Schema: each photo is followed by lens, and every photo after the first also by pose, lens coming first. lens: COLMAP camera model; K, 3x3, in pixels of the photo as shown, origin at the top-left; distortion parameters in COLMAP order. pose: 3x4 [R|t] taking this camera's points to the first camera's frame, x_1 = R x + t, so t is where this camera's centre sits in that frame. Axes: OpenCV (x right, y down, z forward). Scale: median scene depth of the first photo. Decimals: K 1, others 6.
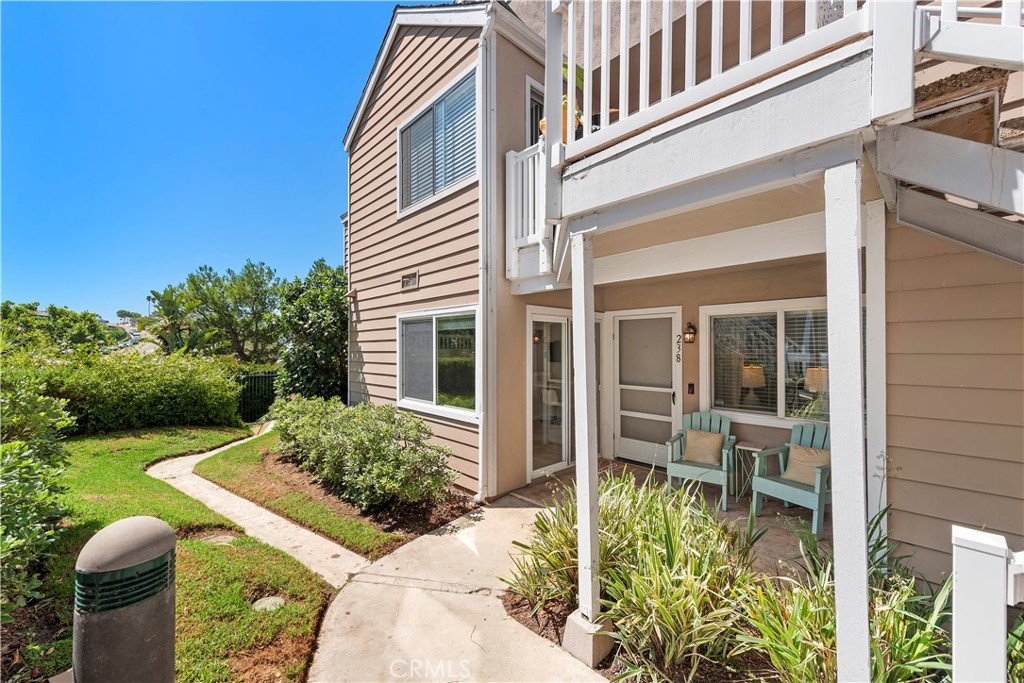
lens RADIAL K [[403.4, 0, 515.7], [0, 403.4, 344.0], [0, 0, 1]] dist [0.005257, -0.000345]
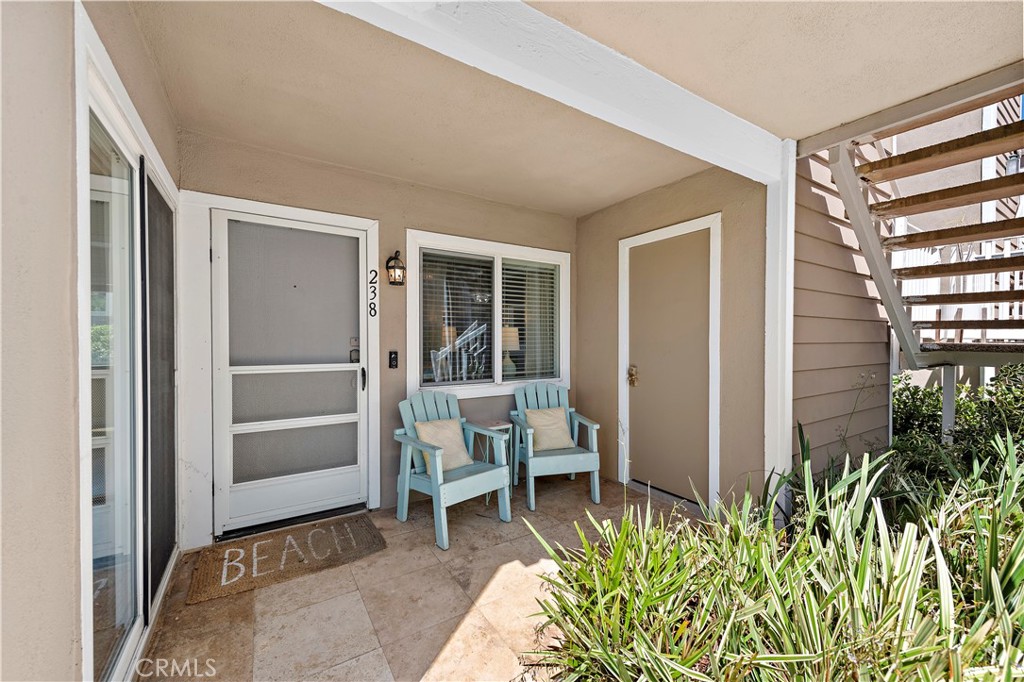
lens RADIAL K [[403.4, 0, 515.7], [0, 403.4, 343.5], [0, 0, 1]] dist [0.005257, -0.000345]
pose [[0.185690, -0.009054, 0.982567, -0.135377], [-0.008193, 0.999909, 0.010762, 0.076622], [-0.982574, -0.010049, 0.185598, 0.690816]]
